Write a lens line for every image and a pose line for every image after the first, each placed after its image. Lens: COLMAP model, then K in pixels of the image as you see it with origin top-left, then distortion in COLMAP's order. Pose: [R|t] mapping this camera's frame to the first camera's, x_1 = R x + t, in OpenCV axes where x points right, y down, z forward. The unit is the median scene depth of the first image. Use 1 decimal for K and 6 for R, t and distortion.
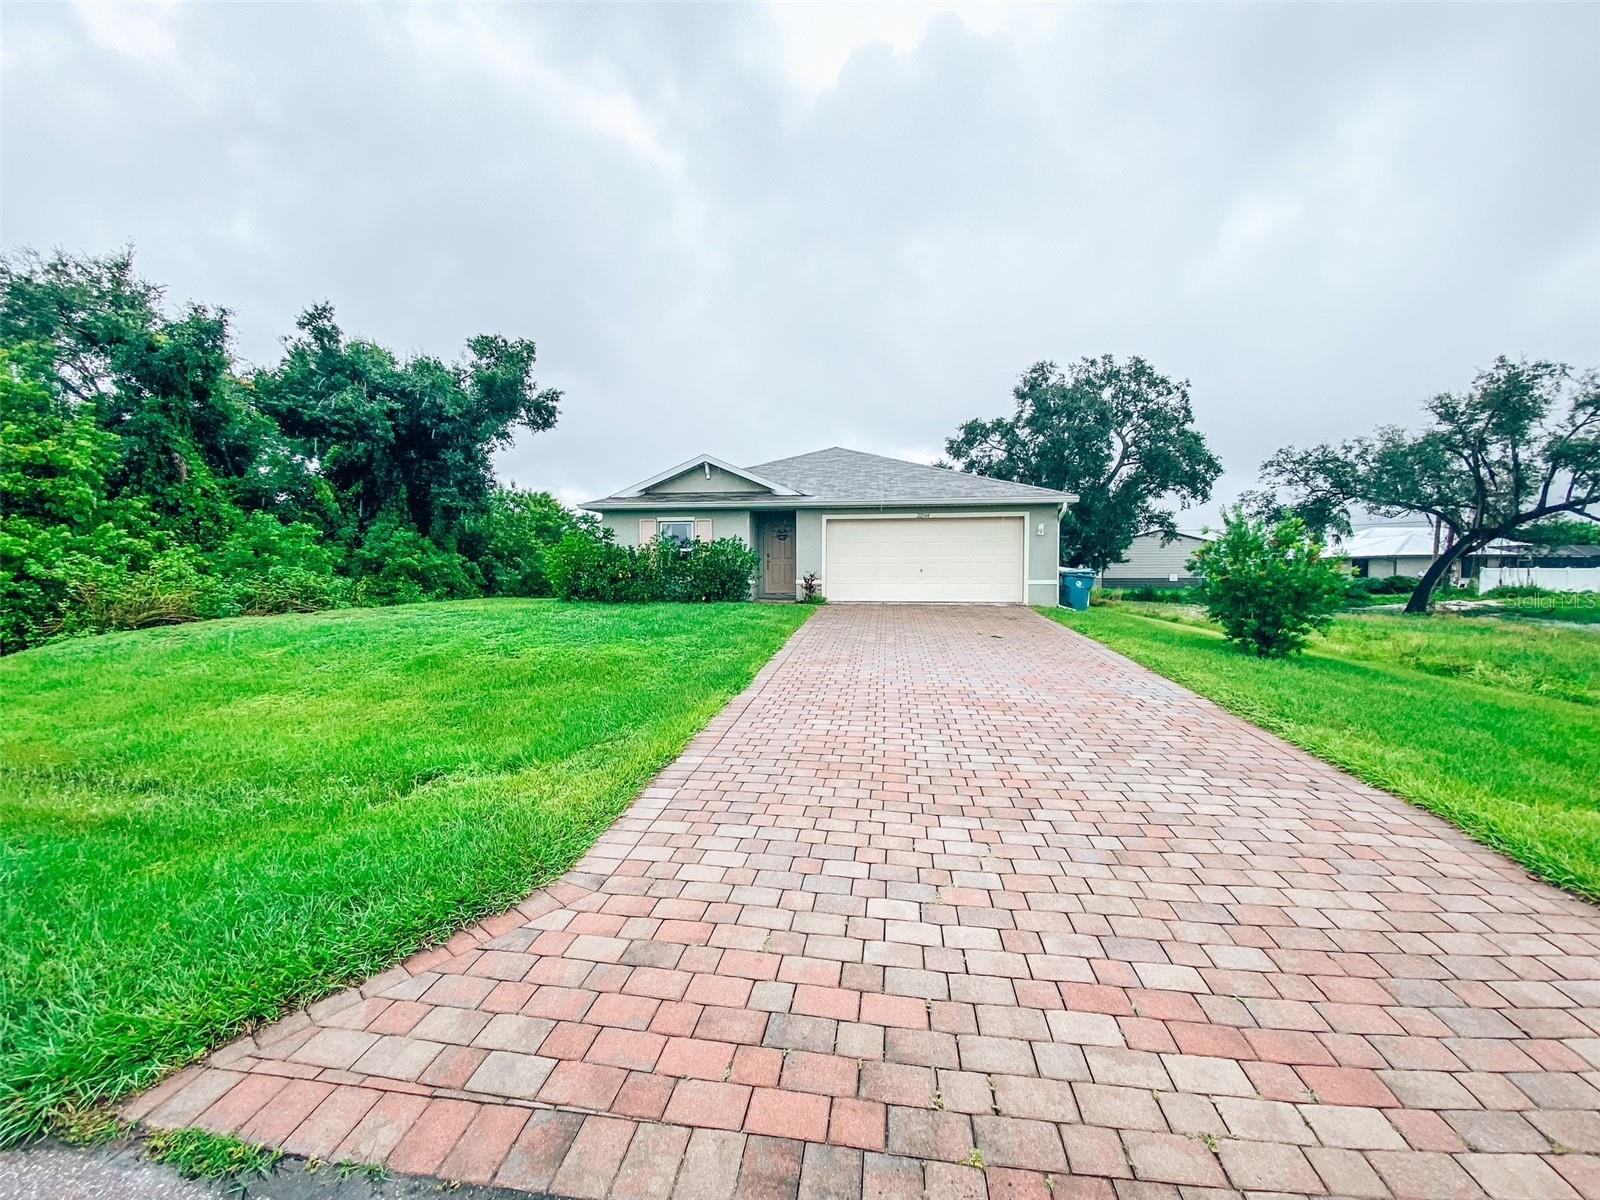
lens RADIAL K [[650.1, 0, 799.5], [0, 650.1, 606.6], [0, 0, 1]] dist [-0.003278, -0.005016]
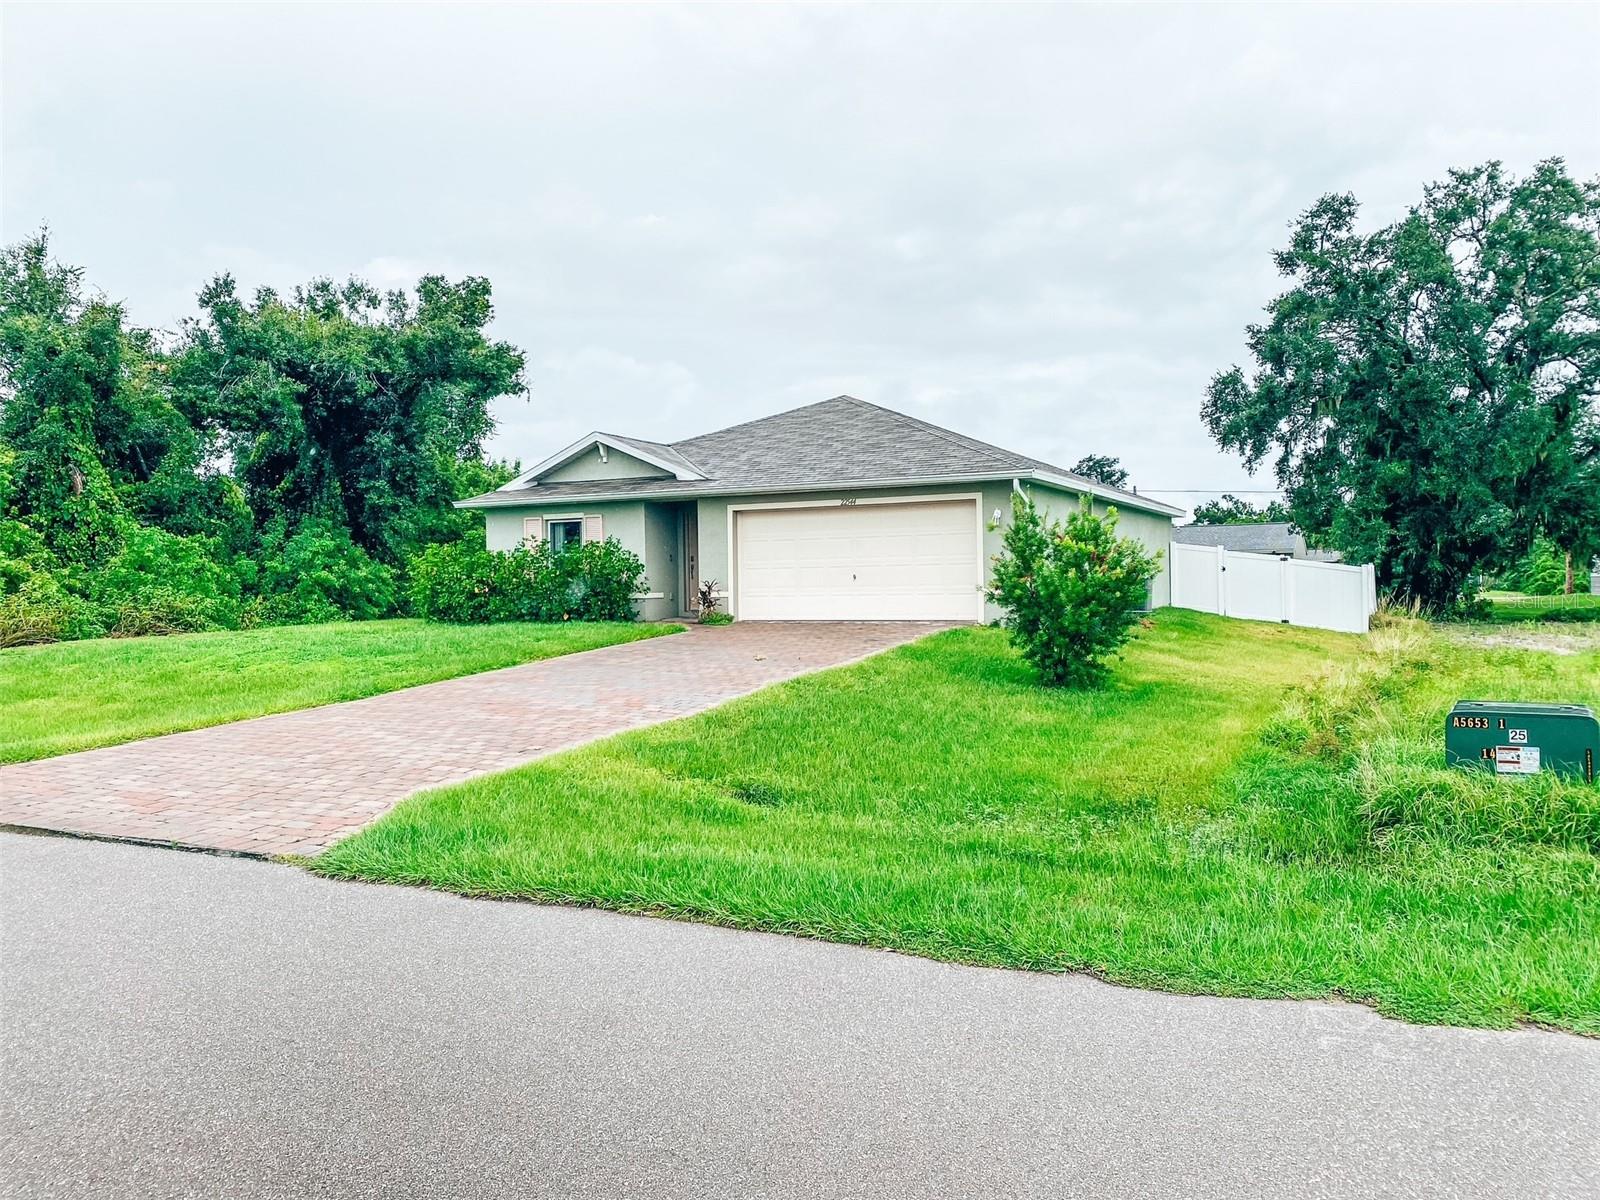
lens RADIAL K [[1227.4, 0, 800.0], [0, 1227.4, 611.6], [0, 0, 1]] dist [-0.006497, 0.005277]
pose [[0.949036, -0.009404, -0.315026, 0.552644], [0.001577, 0.999684, -0.025093, 0.017752], [0.315162, 0.023318, 0.948751, -0.319847]]
